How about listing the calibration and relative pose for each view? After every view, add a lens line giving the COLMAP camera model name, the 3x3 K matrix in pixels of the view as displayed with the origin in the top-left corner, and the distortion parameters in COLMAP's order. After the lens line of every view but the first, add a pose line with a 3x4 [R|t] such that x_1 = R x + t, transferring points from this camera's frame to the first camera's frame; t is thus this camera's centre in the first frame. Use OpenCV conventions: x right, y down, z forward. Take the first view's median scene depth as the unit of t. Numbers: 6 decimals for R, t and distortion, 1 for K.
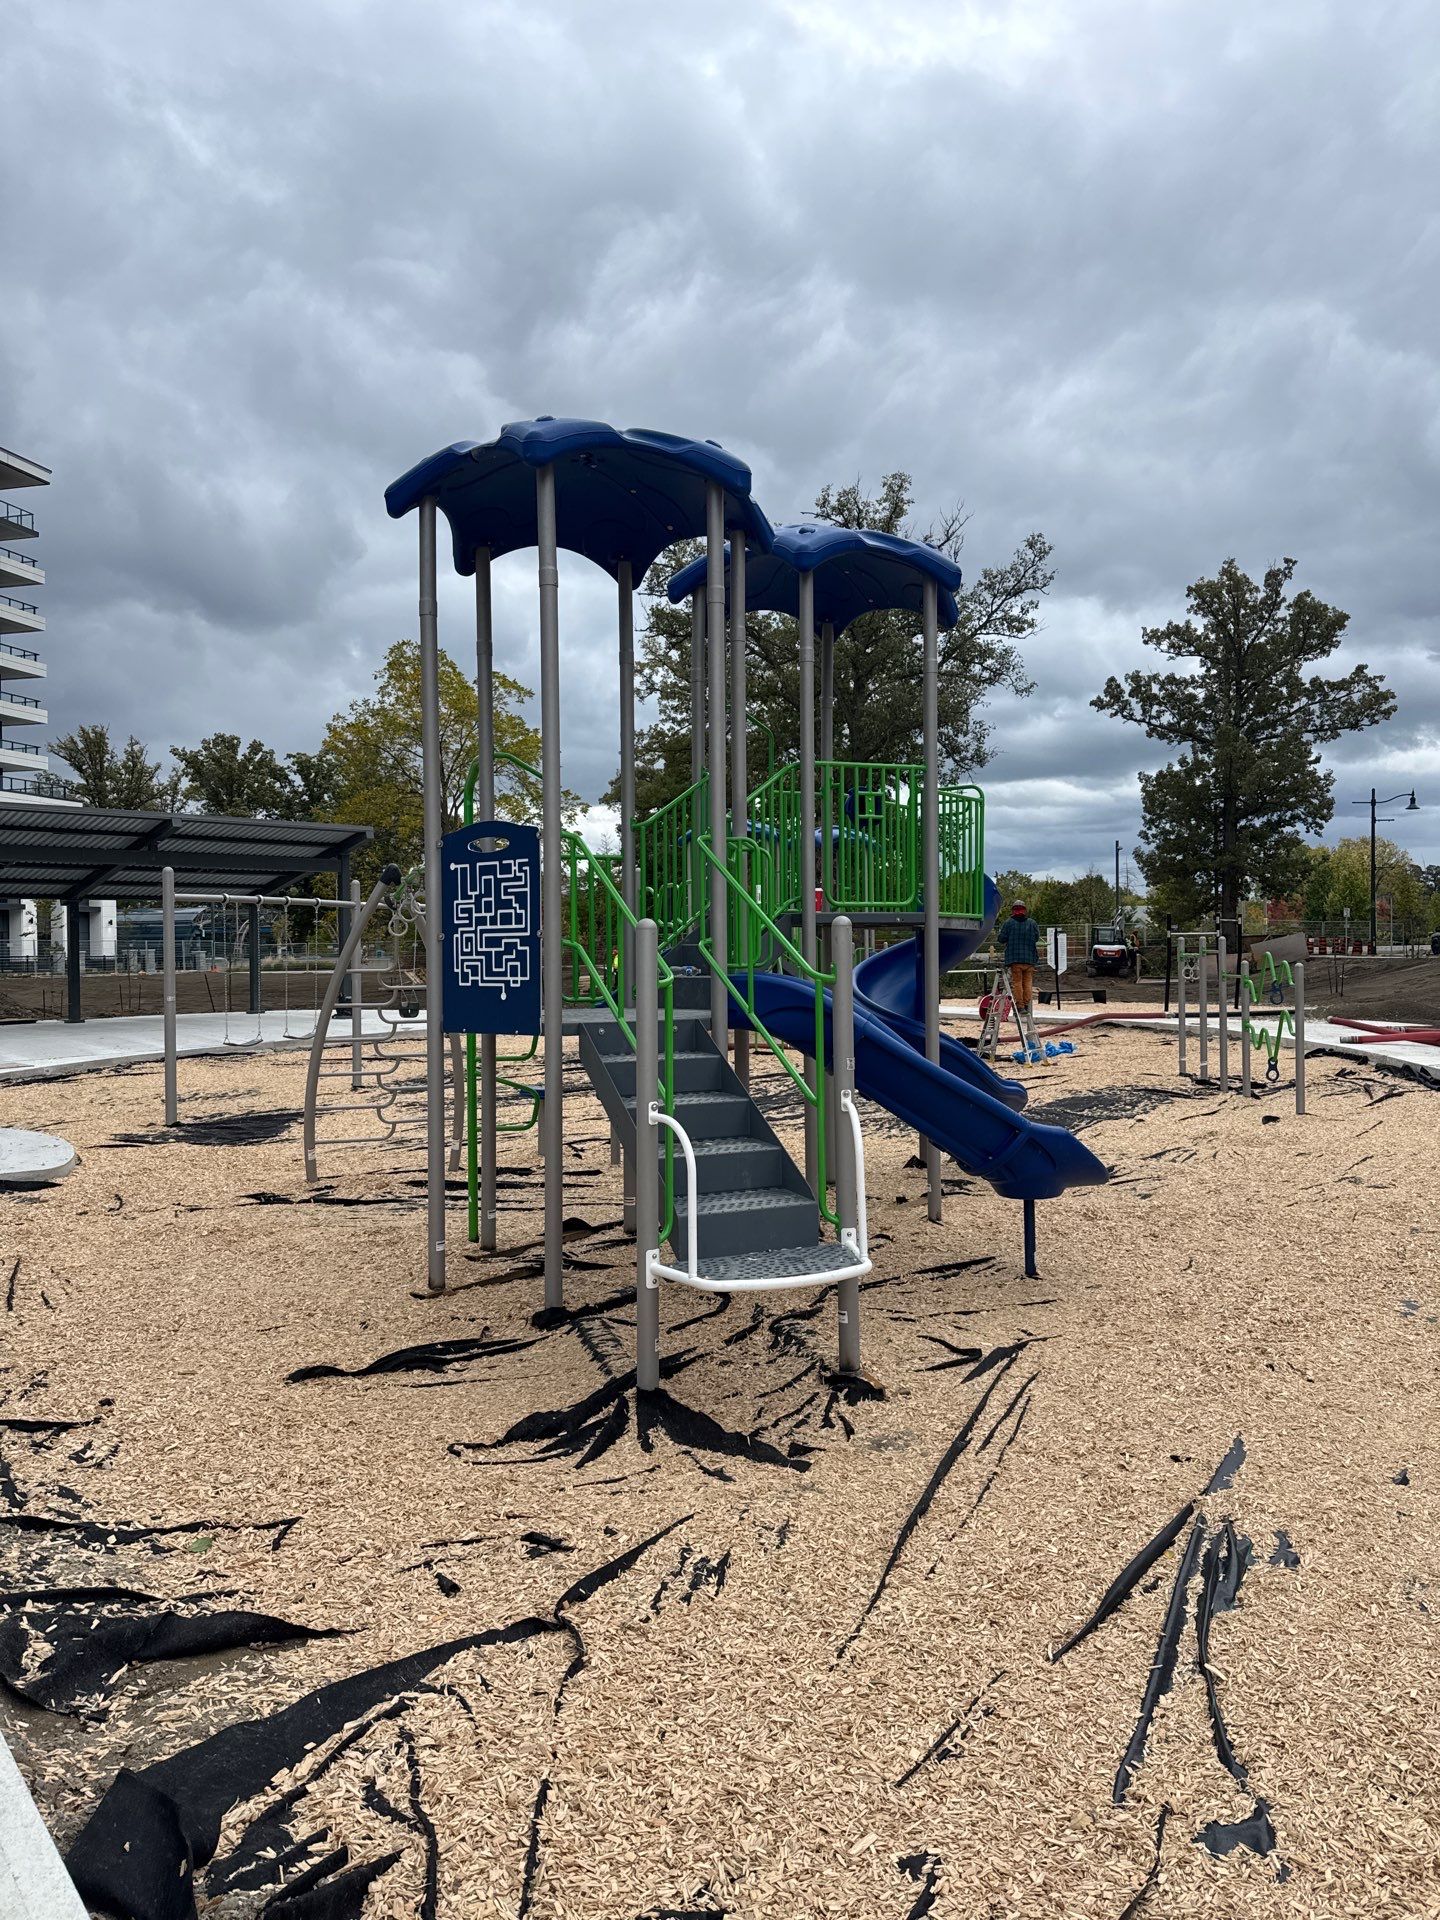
lens RADIAL K [[1337.8, 0, 720.0], [0, 1337.8, 960.0], [0, 0, 1]] dist [0.017536, -0.048899]
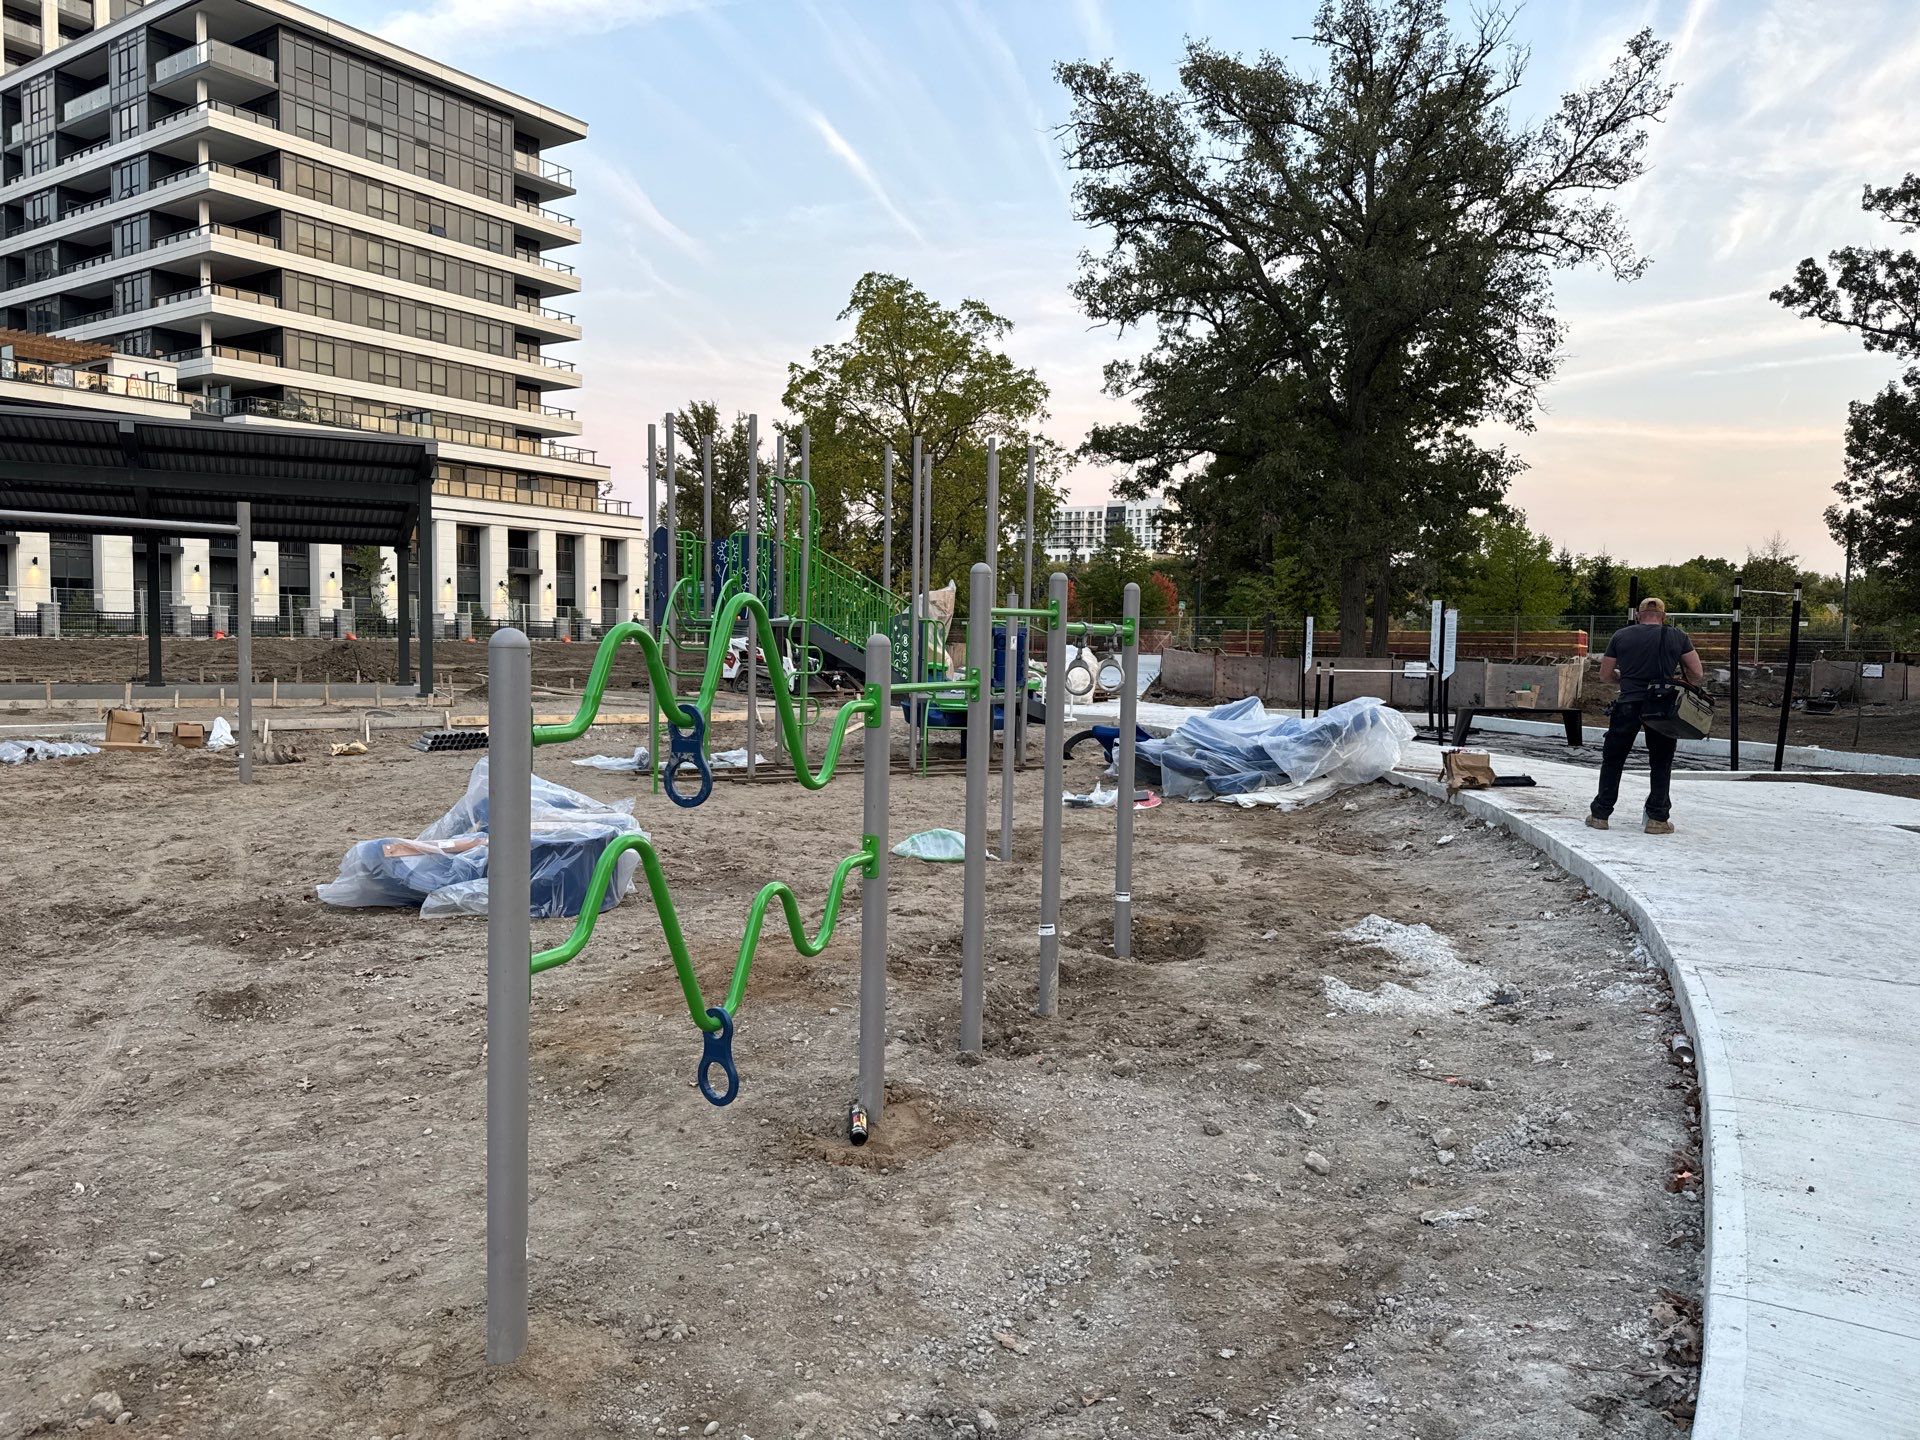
lens RADIAL K [[1337.8, 0, 954.4], [0, 1337.8, 721.6], [0, 0, 1]] dist [0.017536, -0.048899]
pose [[0.936382, 0.052971, -0.346963, 0.153051], [-0.034339, 0.997629, 0.059635, 0.001075], [0.349299, -0.043927, 0.935981, 0.223178]]
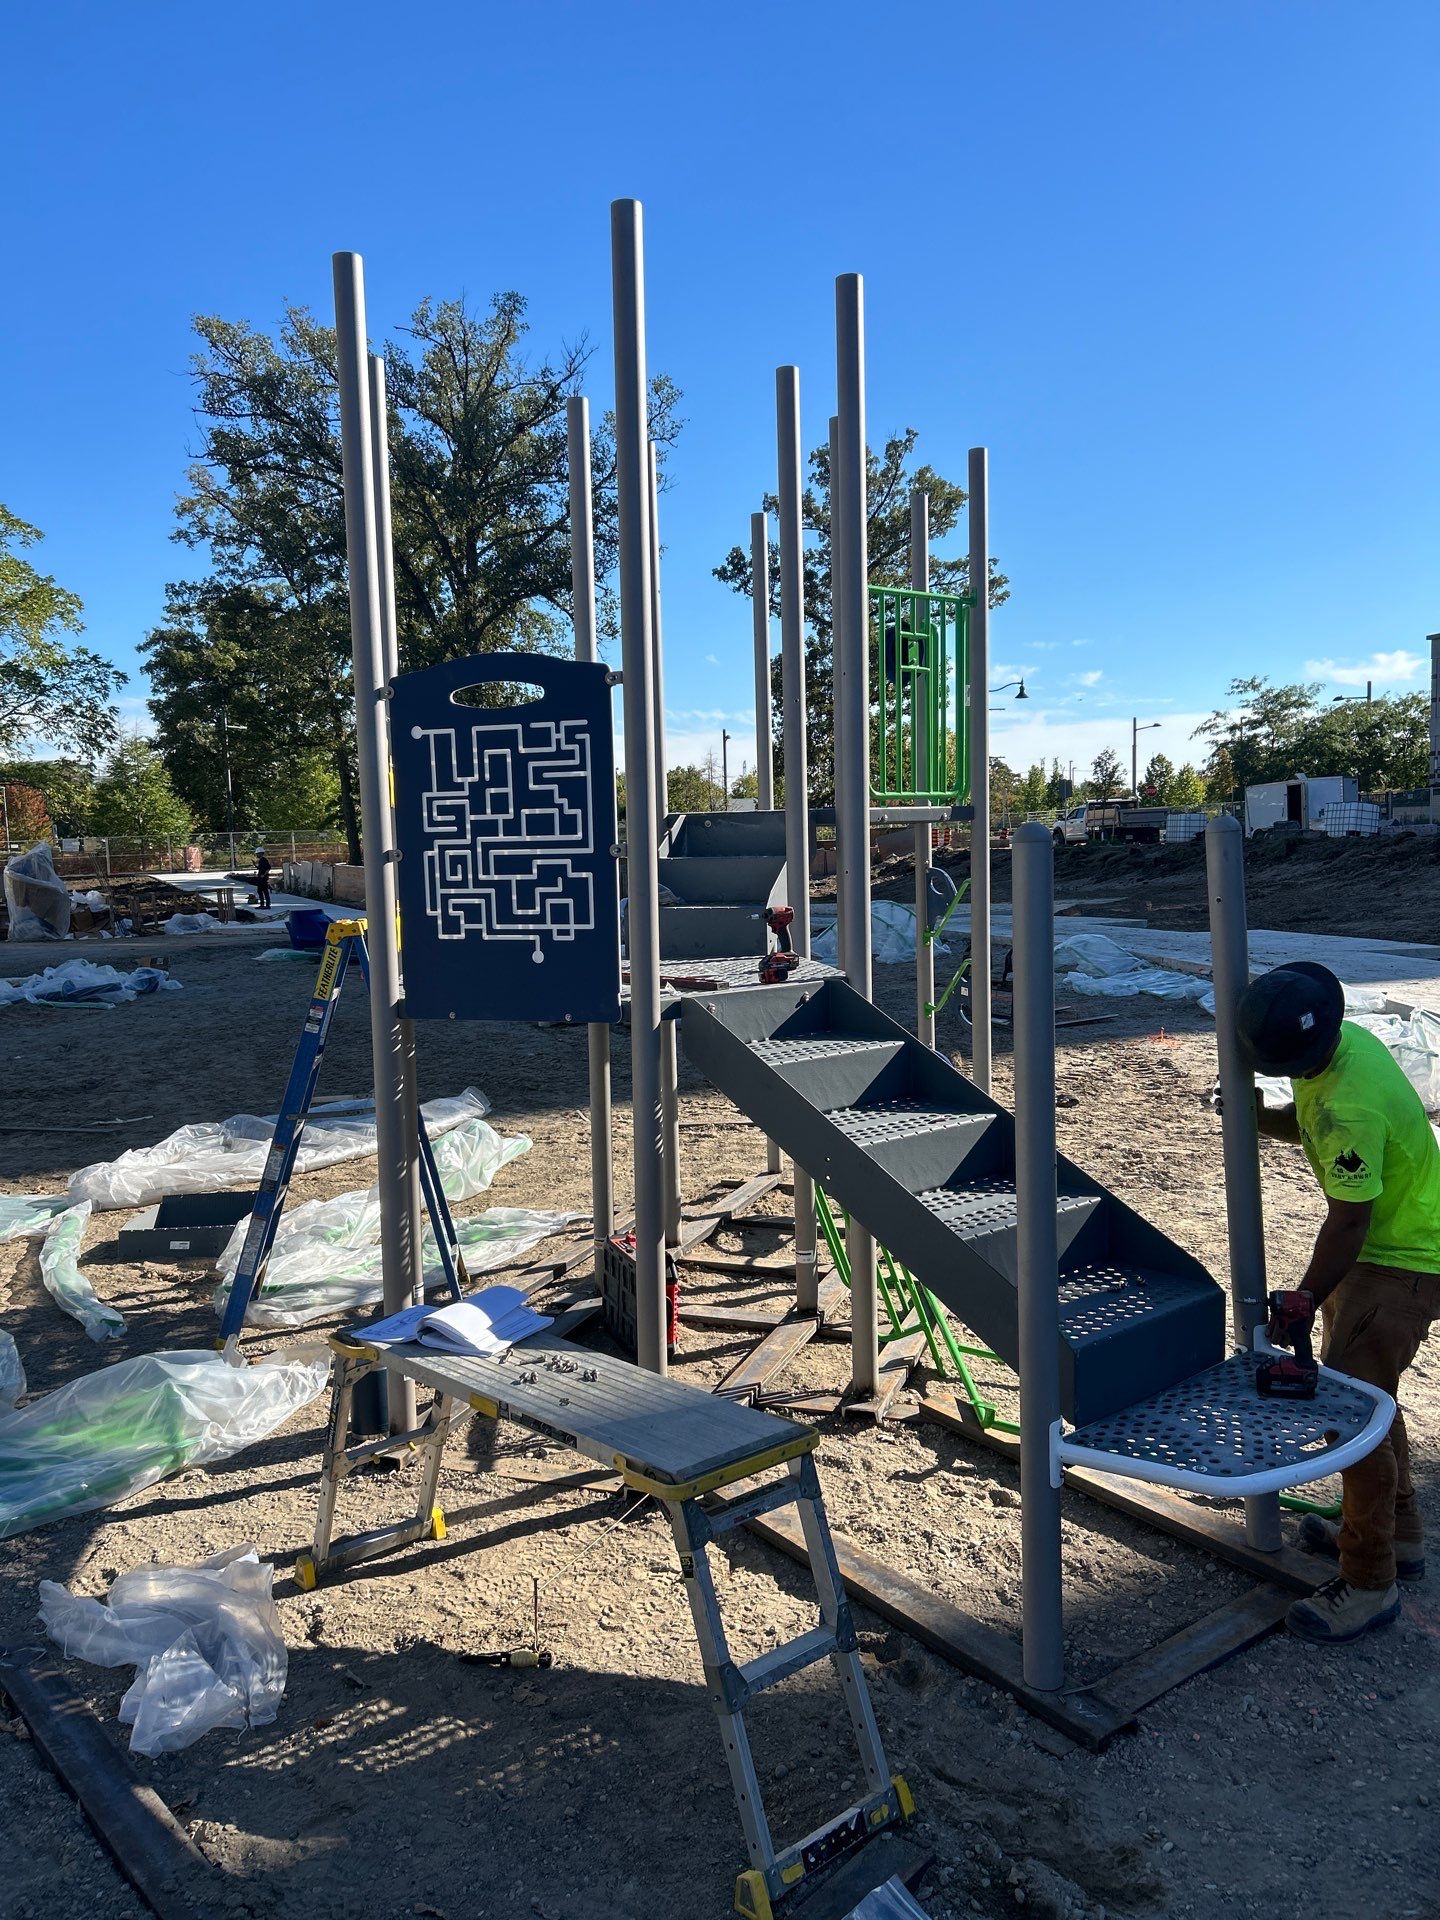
lens RADIAL K [[1454.1, 0, 720.0], [0, 1454.1, 960.0], [0, 0, 1]] dist [-0.008029, -0.005761]
pose [[0.952395, -0.034437, 0.302917, -0.032626], [0.012782, 0.997237, 0.073182, -0.002010], [-0.304600, -0.065826, 0.950203, 0.043662]]
